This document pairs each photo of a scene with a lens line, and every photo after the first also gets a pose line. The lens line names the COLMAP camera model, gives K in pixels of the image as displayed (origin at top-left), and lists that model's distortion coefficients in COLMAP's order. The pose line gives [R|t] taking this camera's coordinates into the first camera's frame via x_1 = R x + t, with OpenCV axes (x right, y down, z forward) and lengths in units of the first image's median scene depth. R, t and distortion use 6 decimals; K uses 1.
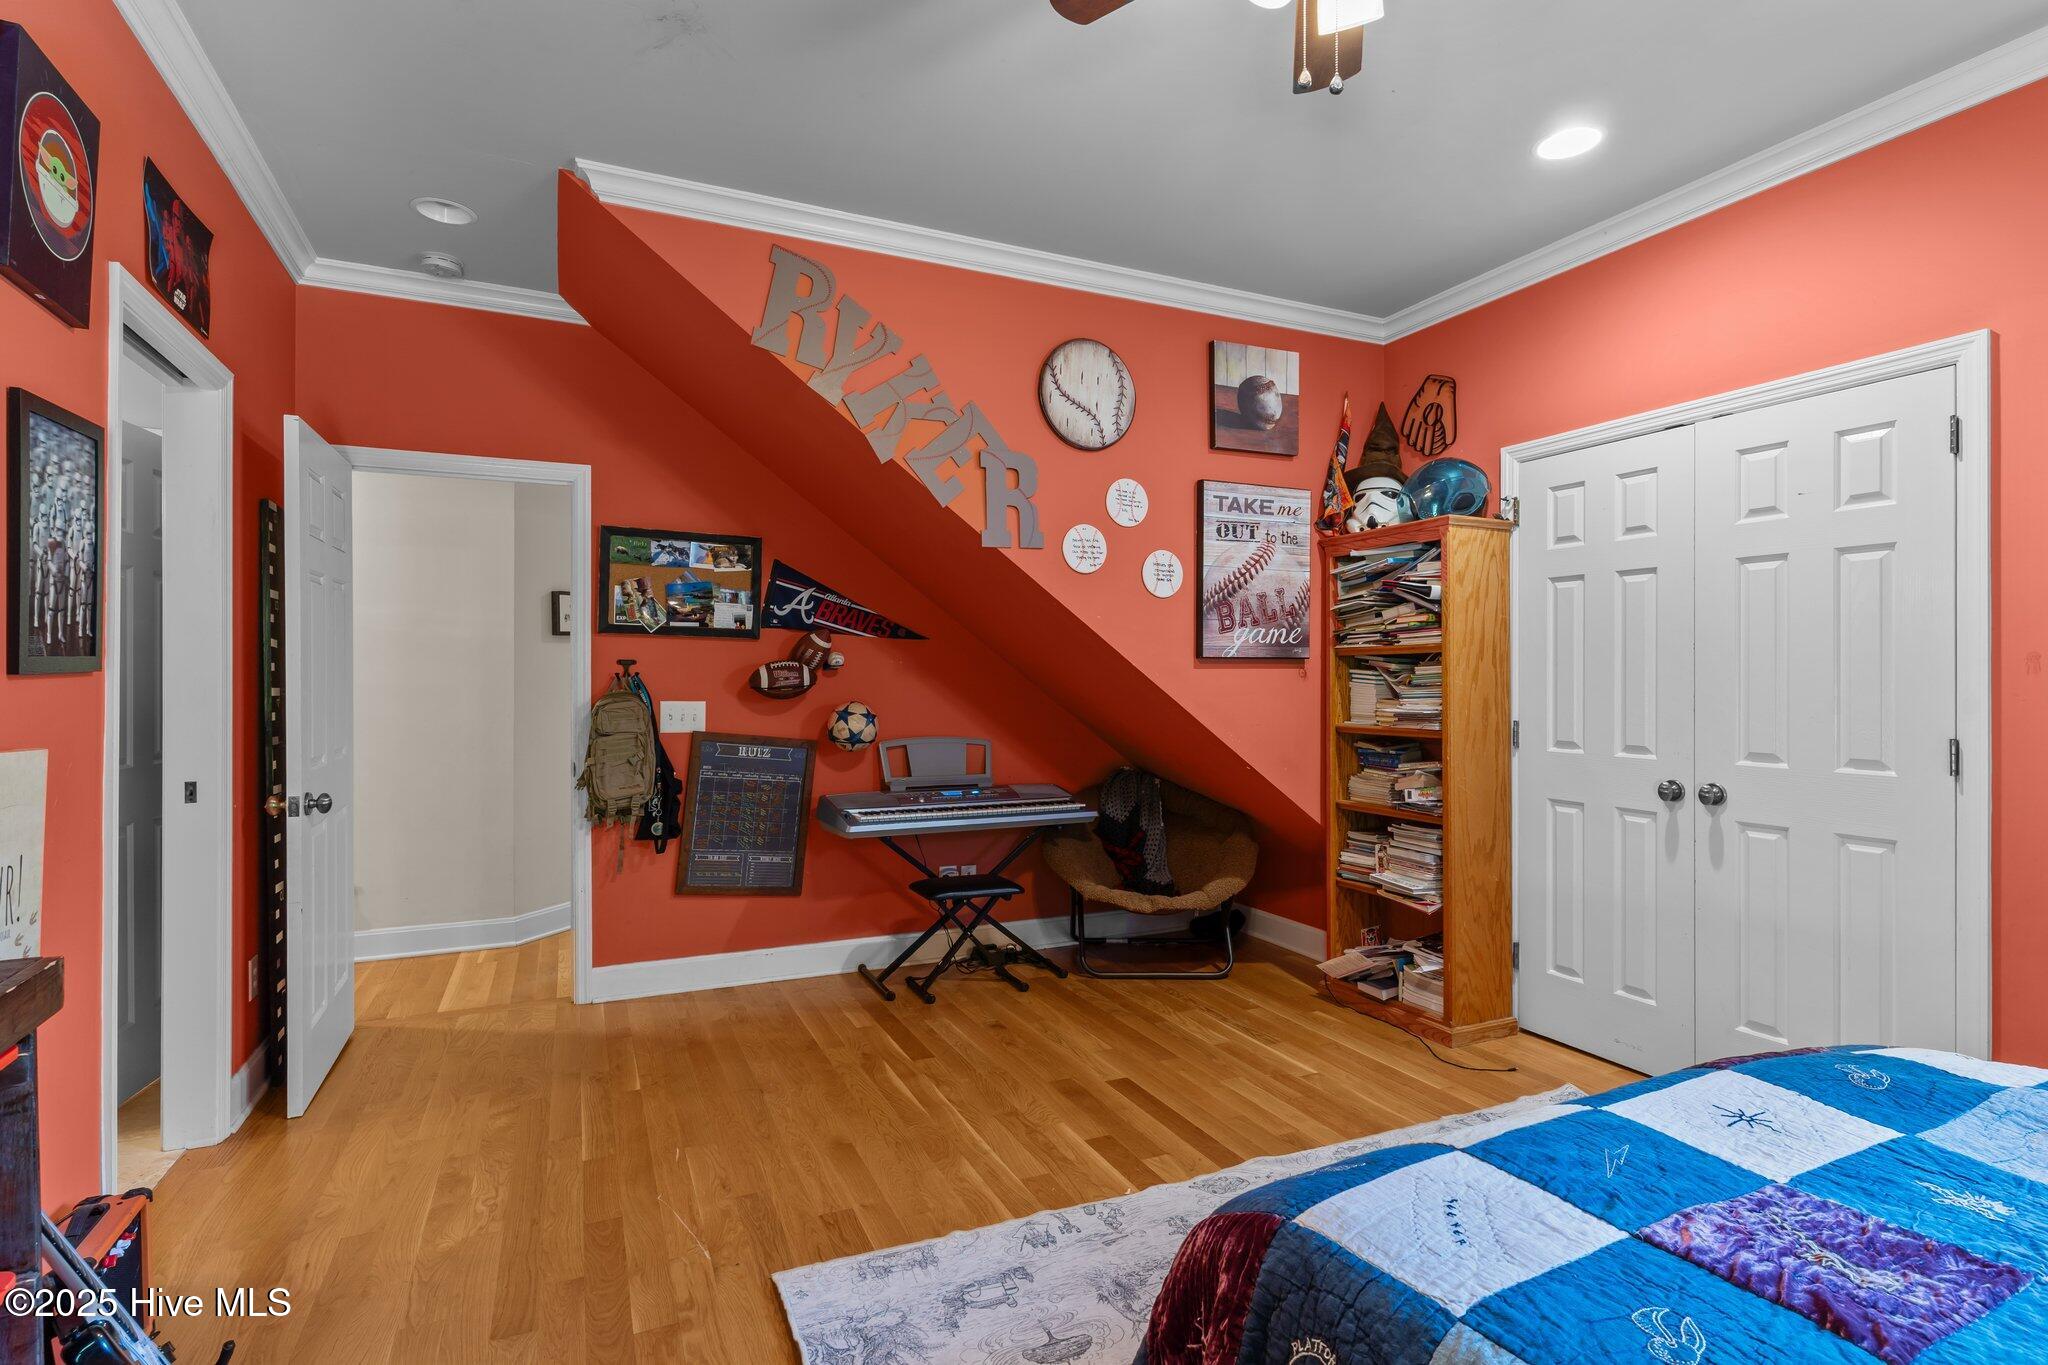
lens RADIAL K [[986.6, 0, 1020.1], [0, 986.6, 680.7], [0, 0, 1]] dist [0.003760, 0.000136]
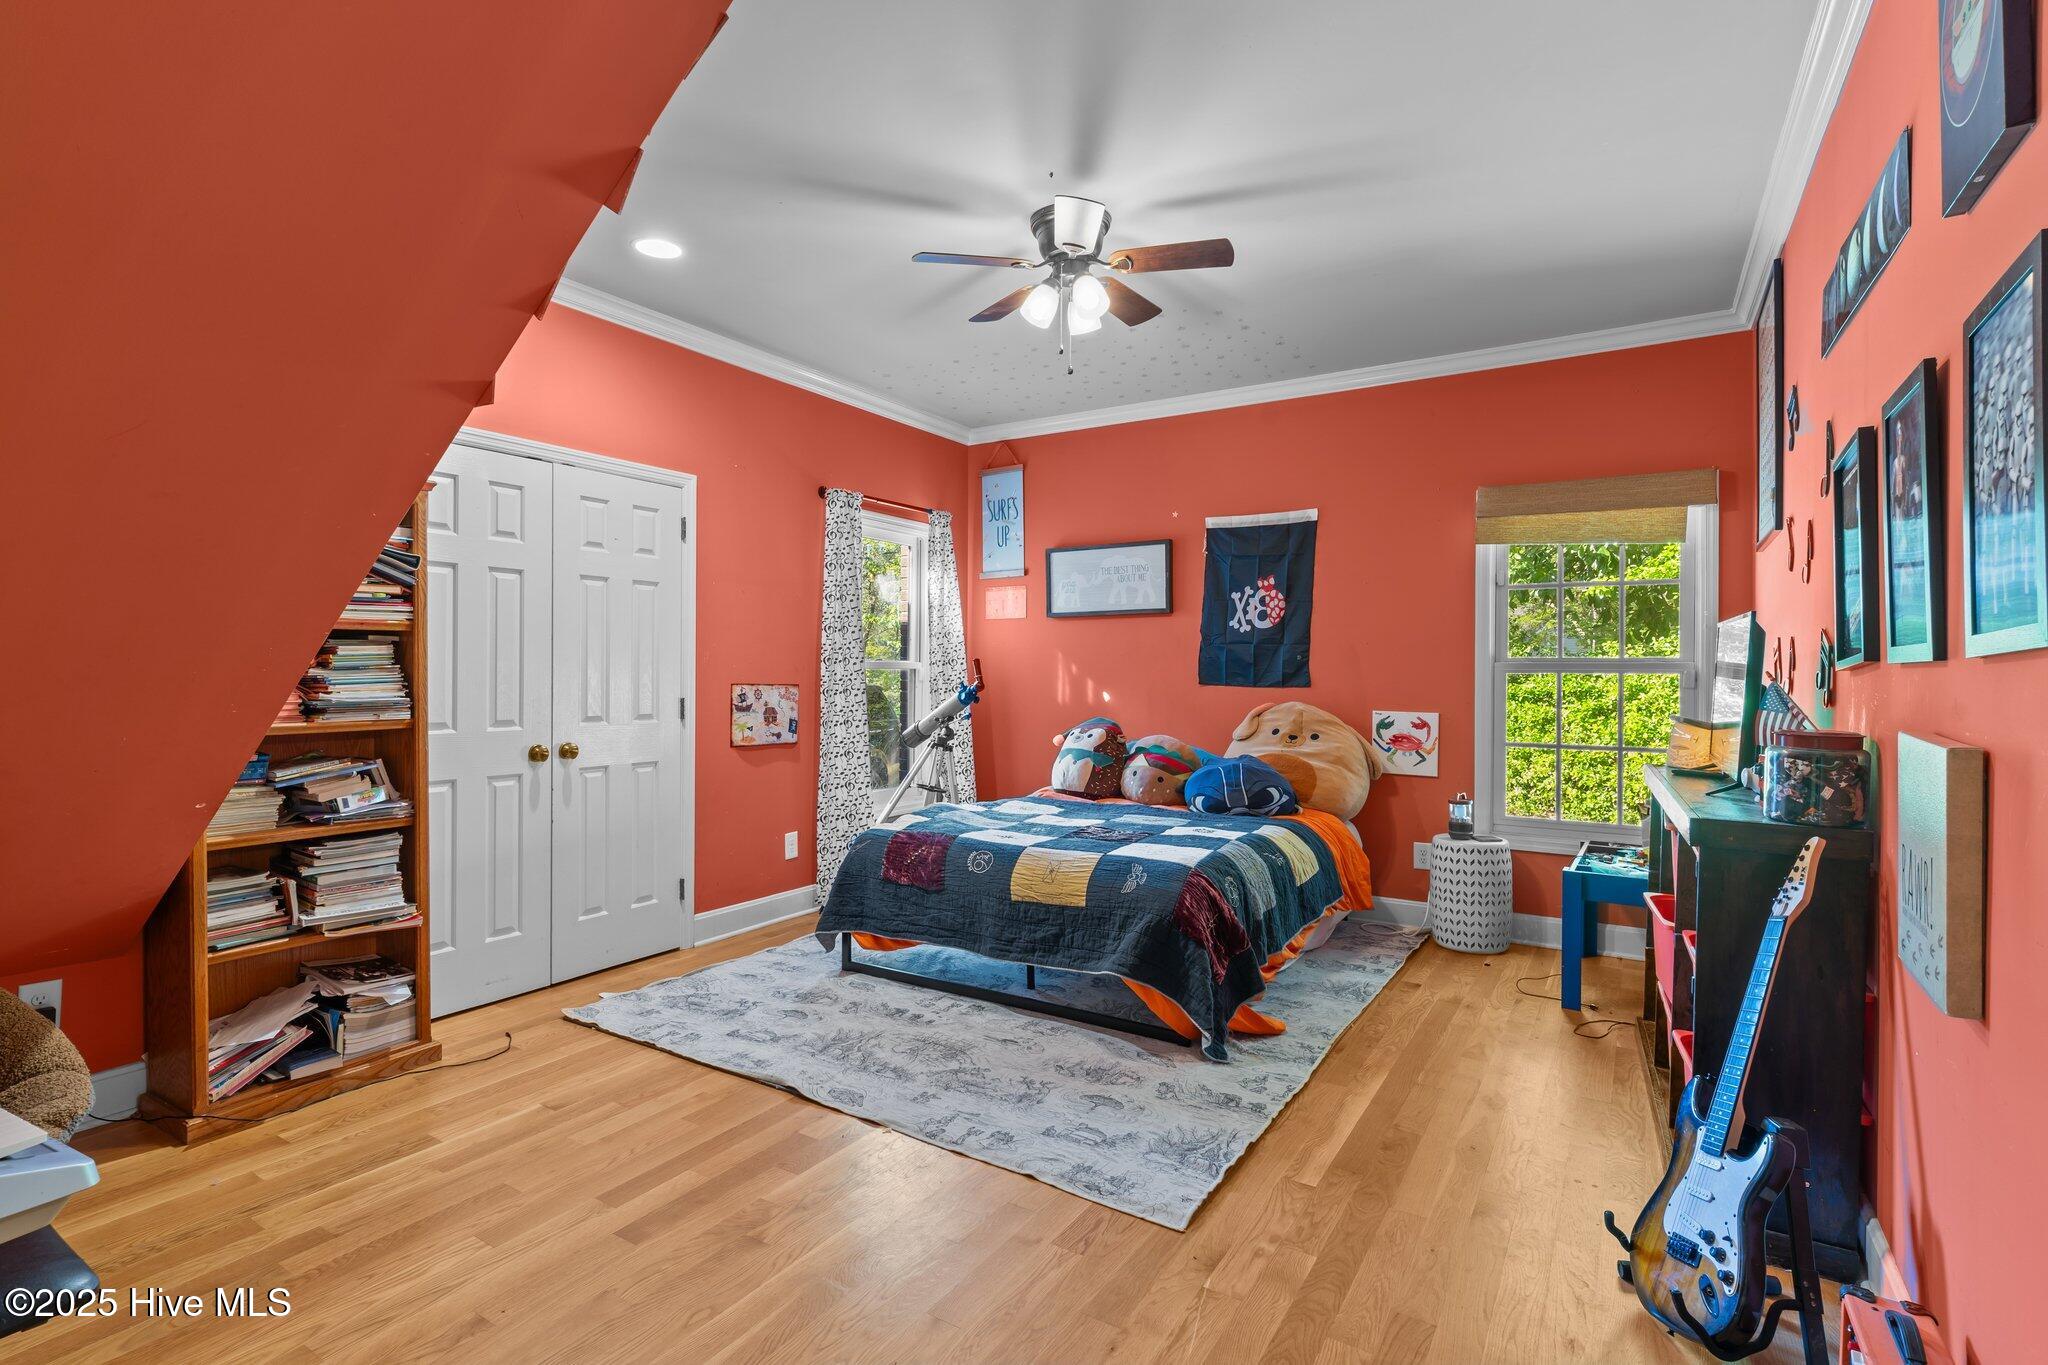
lens RADIAL K [[986.6, 0, 1017.7], [0, 986.6, 673.4], [0, 0, 1]] dist [0.003760, 0.000136]
pose [[-0.545654, -0.006278, 0.837987, -0.621624], [-0.005148, 0.999978, 0.004140, 0.003222], [-0.837995, -0.002055, -0.545674, 1.036380]]
